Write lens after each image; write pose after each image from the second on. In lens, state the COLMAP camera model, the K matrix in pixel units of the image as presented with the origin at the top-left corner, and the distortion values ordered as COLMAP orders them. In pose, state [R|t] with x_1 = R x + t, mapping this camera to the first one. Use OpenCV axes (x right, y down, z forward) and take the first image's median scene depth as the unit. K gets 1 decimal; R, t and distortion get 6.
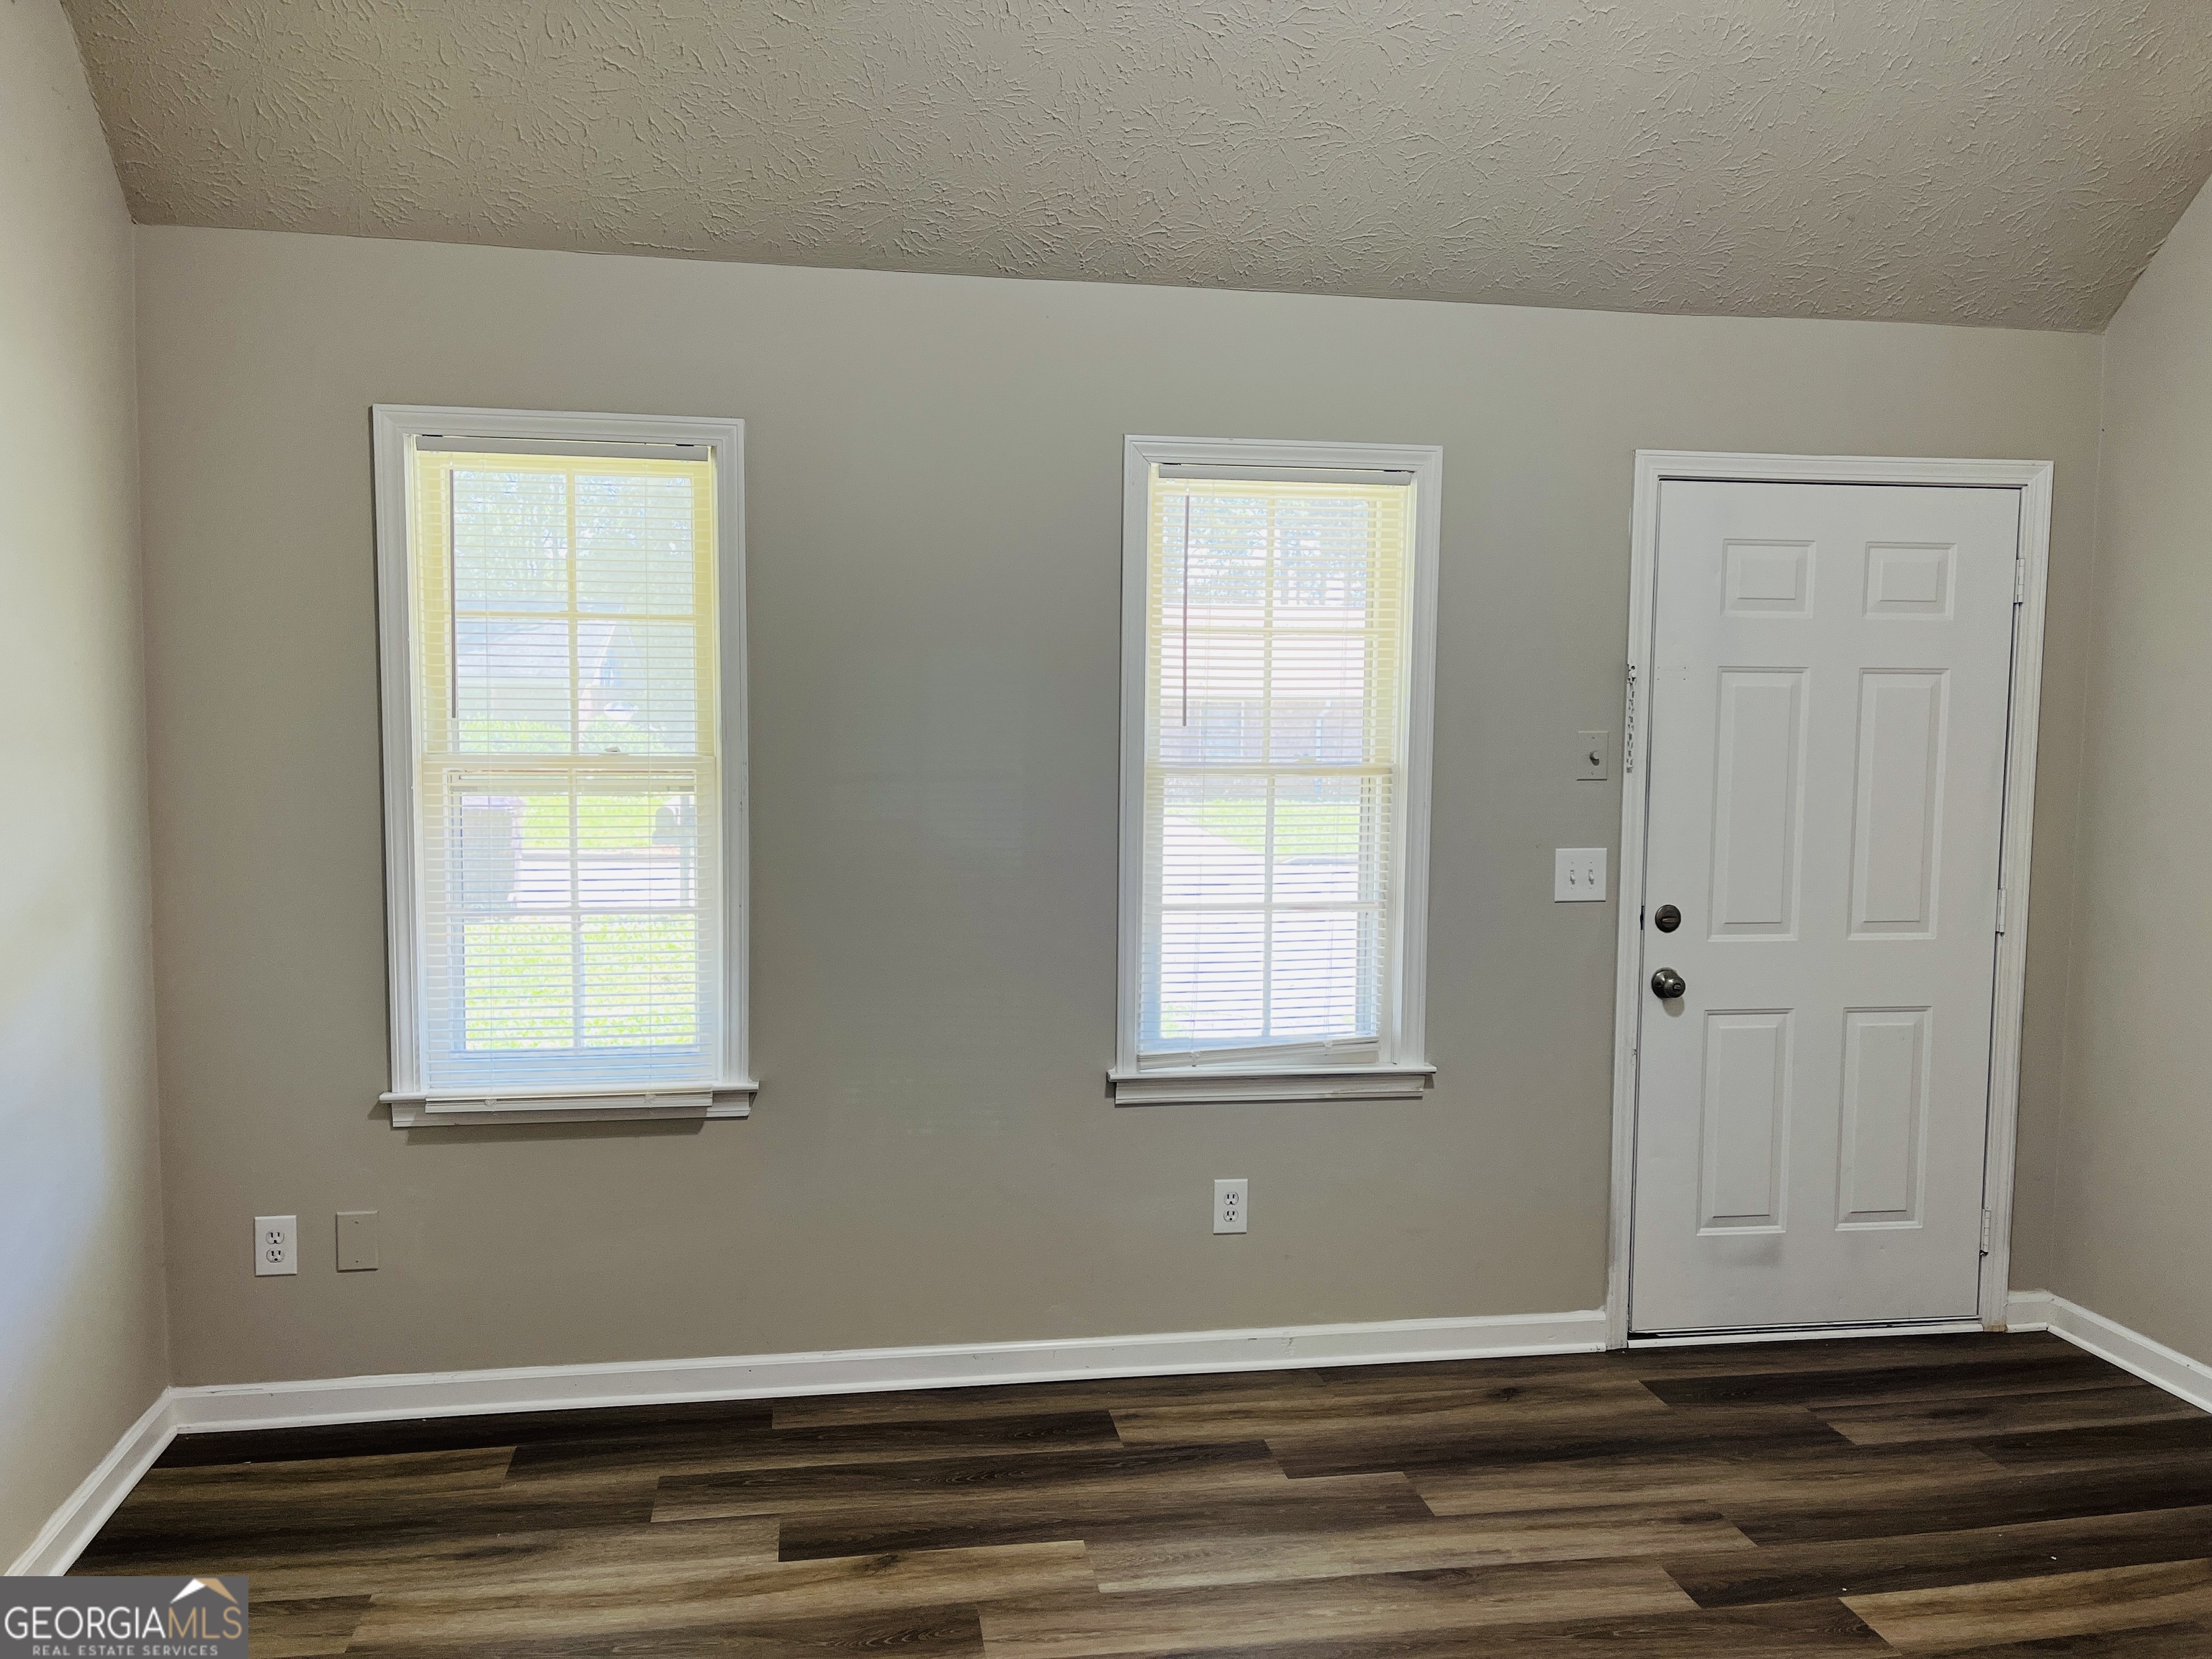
lens RADIAL K [[1680.3, 0, 1100.5], [0, 1680.3, 837.6], [0, 0, 1]] dist [0.078764, -0.110326]
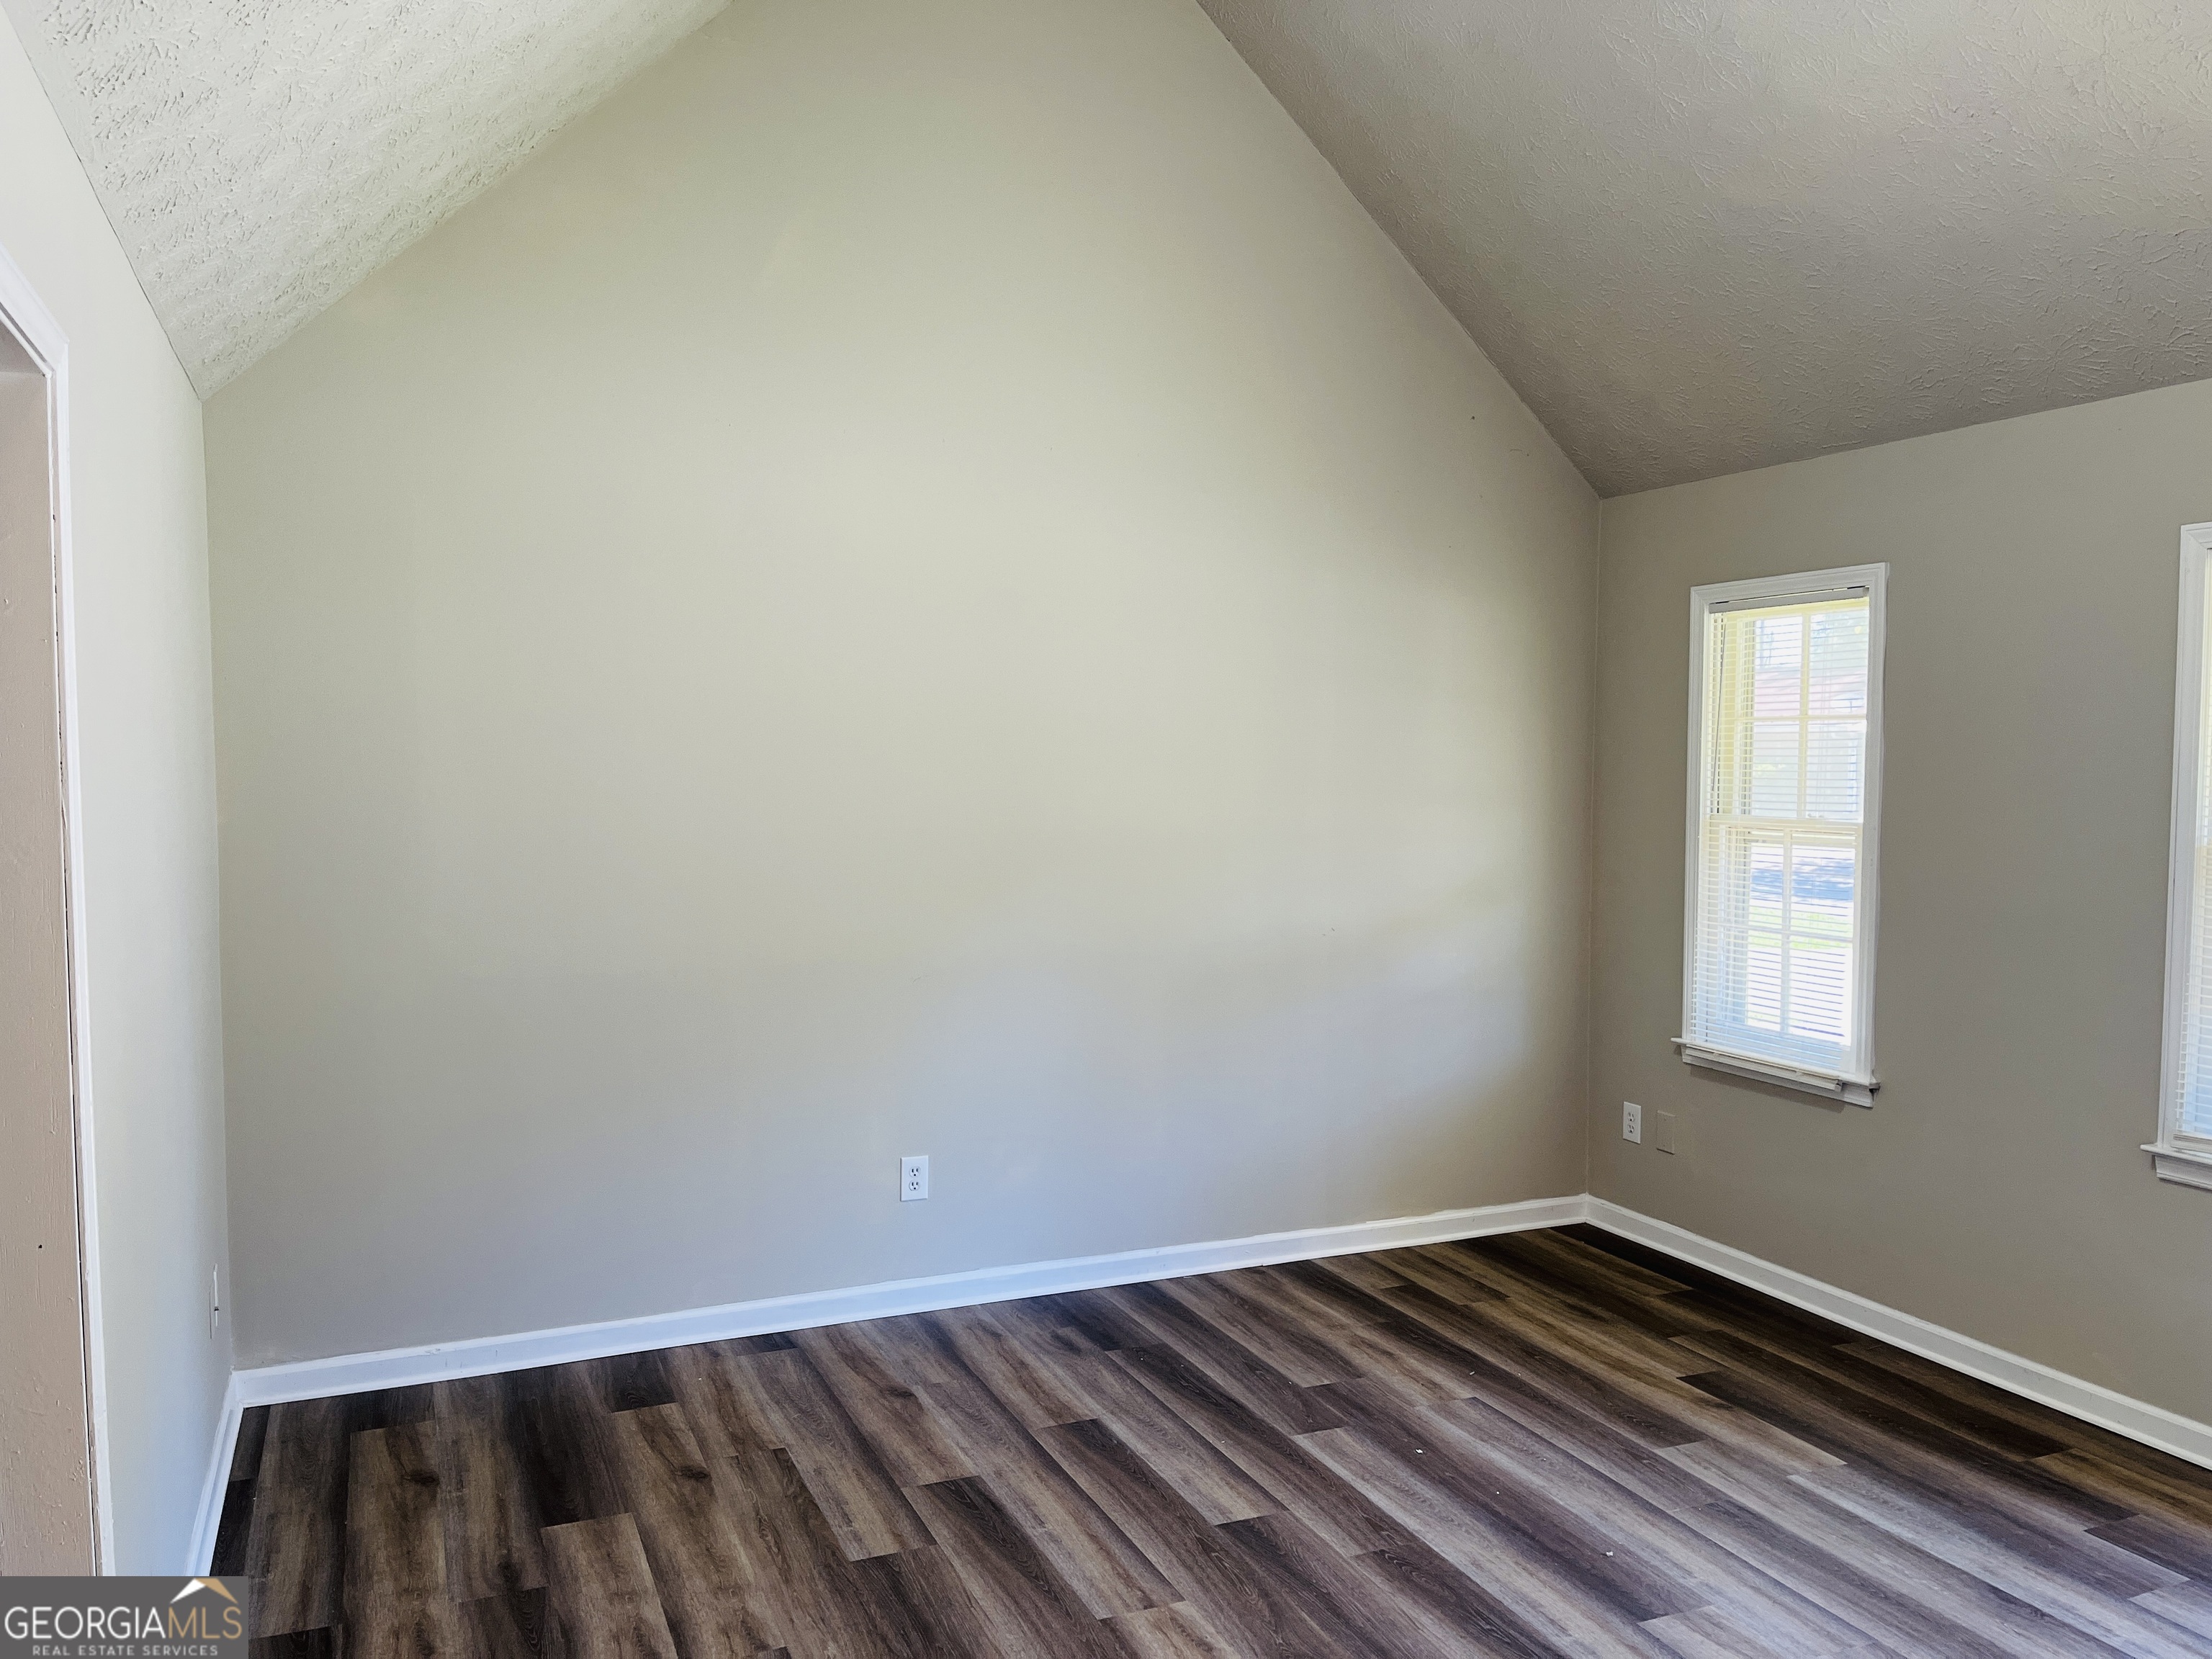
lens RADIAL K [[1680.3, 0, 1111.8], [0, 1680.3, 839.2], [0, 0, 1]] dist [0.078764, -0.110326]
pose [[0.228556, 0.035568, -0.972881, 0.889218], [-0.087597, 0.996030, 0.015835, -0.005225], [0.969582, 0.081602, 0.230764, 0.142222]]
